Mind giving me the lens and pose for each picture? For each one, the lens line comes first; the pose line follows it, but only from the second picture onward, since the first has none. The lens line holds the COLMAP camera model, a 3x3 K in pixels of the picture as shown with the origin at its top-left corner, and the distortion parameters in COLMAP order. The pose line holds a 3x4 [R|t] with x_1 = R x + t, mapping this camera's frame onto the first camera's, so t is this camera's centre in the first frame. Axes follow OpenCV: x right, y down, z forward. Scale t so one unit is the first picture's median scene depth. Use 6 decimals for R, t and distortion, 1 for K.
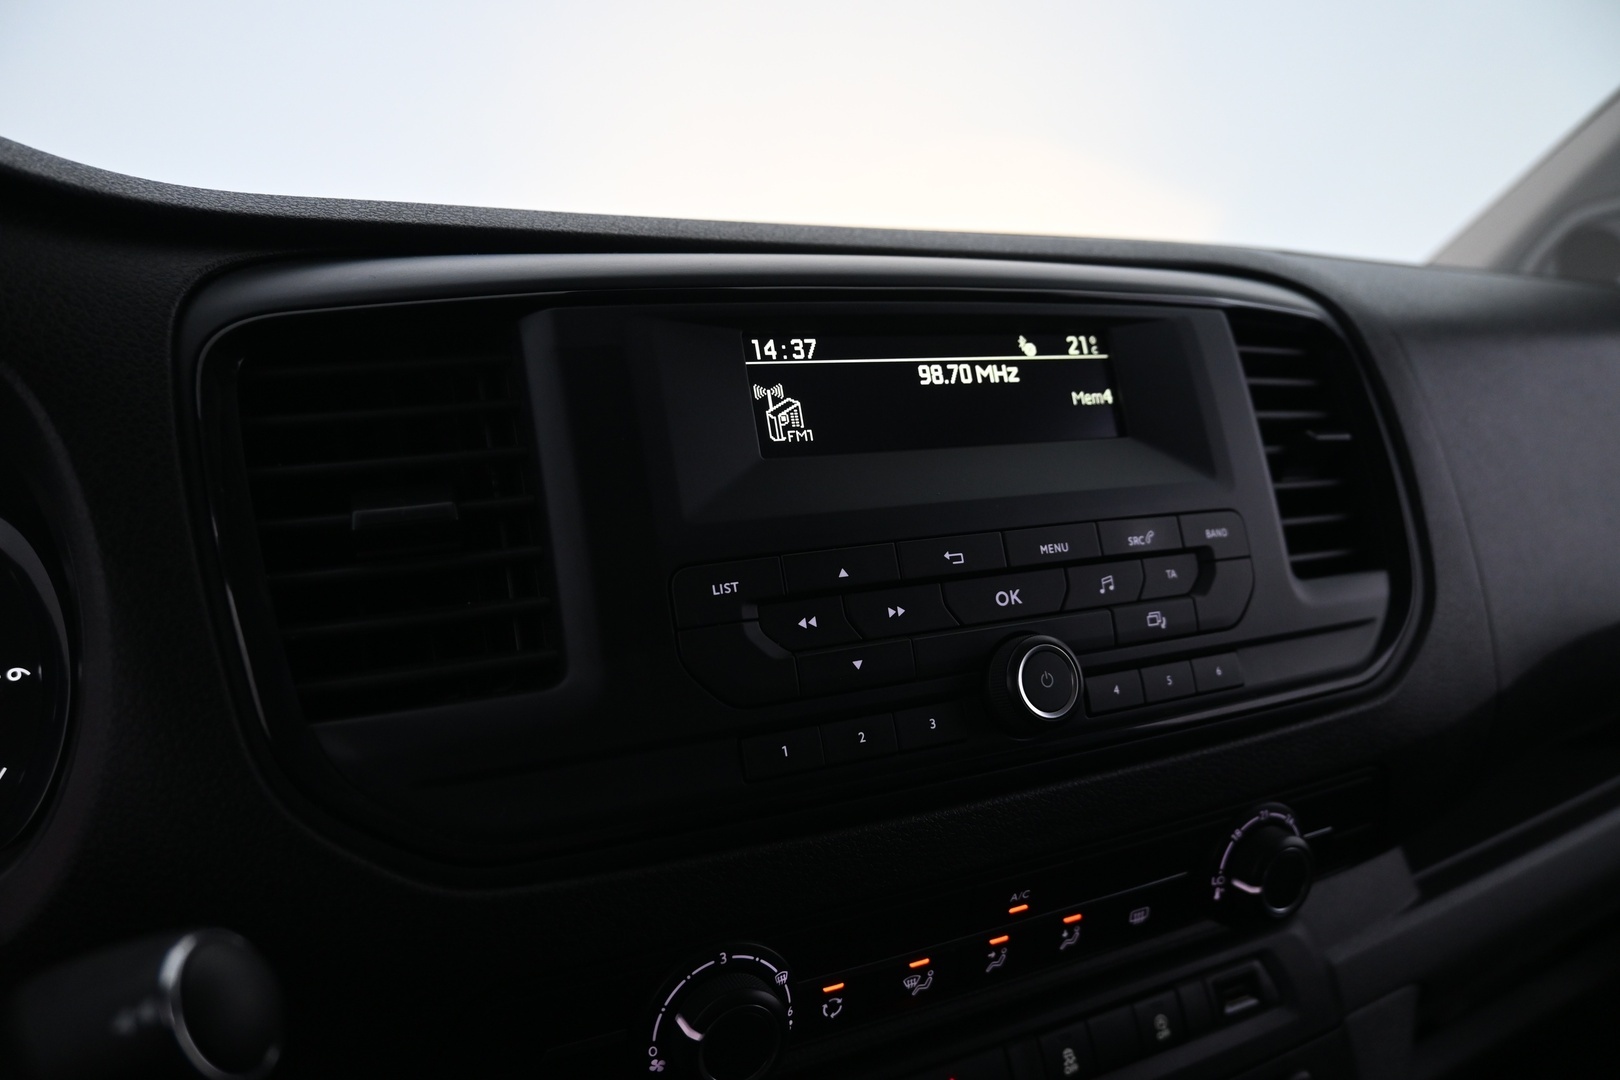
lens RADIAL K [[1180.9, 0, 841.8], [0, 1180.9, 518.6], [0, 0, 1]] dist [-0.011313, 0.000147]
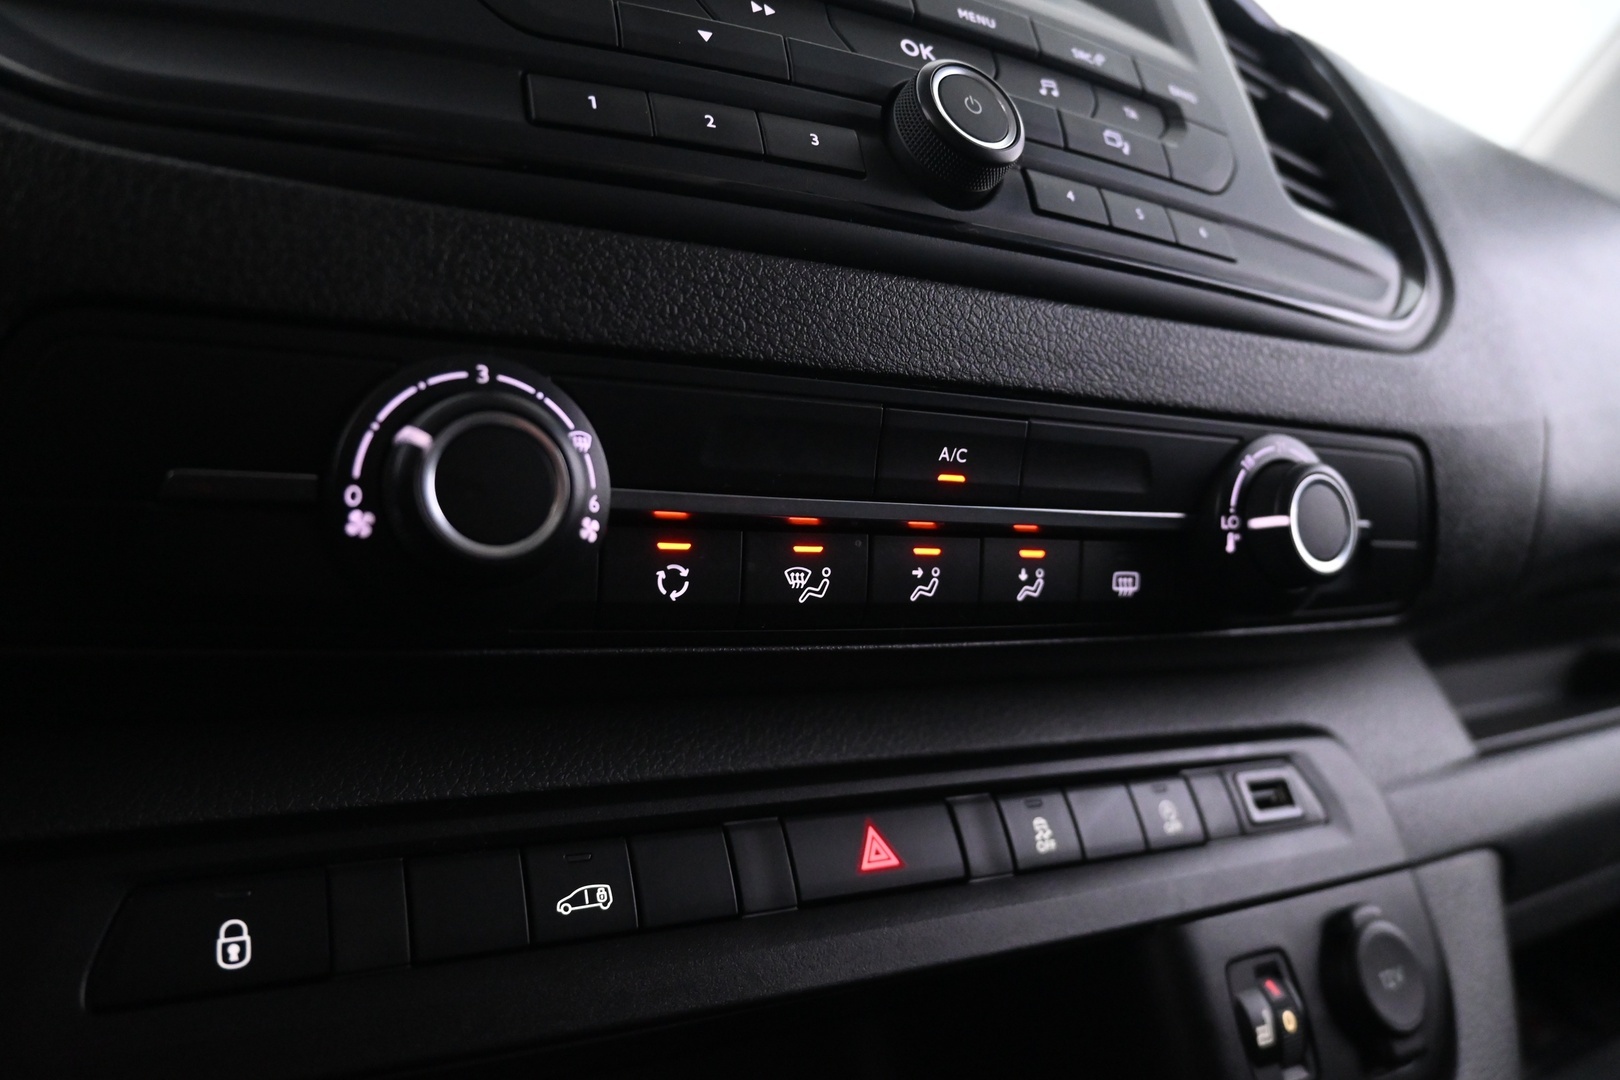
lens RADIAL K [[1180.9, 0, 841.8], [0, 1180.9, 518.6], [0, 0, 1]] dist [-0.011313, 0.000147]
pose [[0.998962, -0.010969, 0.044215, 0.051484], [0.021227, 0.970853, -0.238732, 0.487002], [-0.040308, 0.239423, 0.970078, 0.317508]]
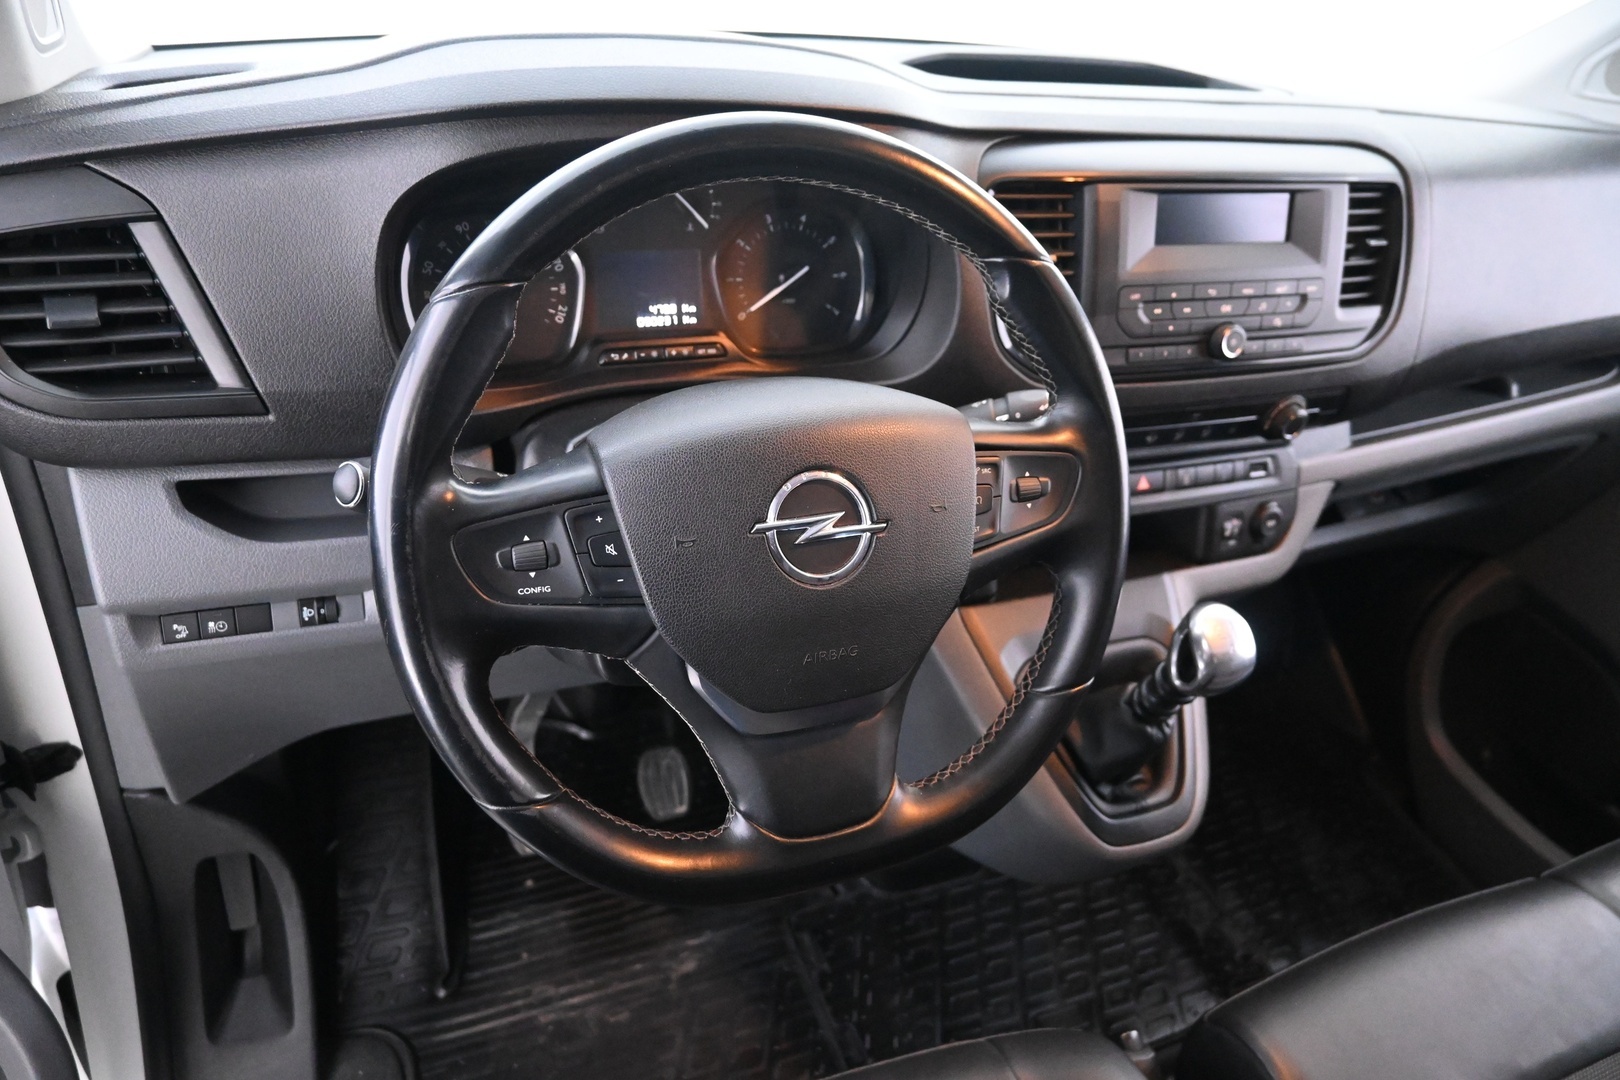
lens RADIAL K [[1123.5, 0, 810.0], [0, 1123.5, 540.0], [0, 0, 1]] dist [0.004834, 0.000089]
pose [[0.987012, 0.159288, -0.020852, -0.597067], [-0.135553, 0.895448, 0.424026, -0.379507], [0.086214, -0.415692, 0.905410, -1.467098]]
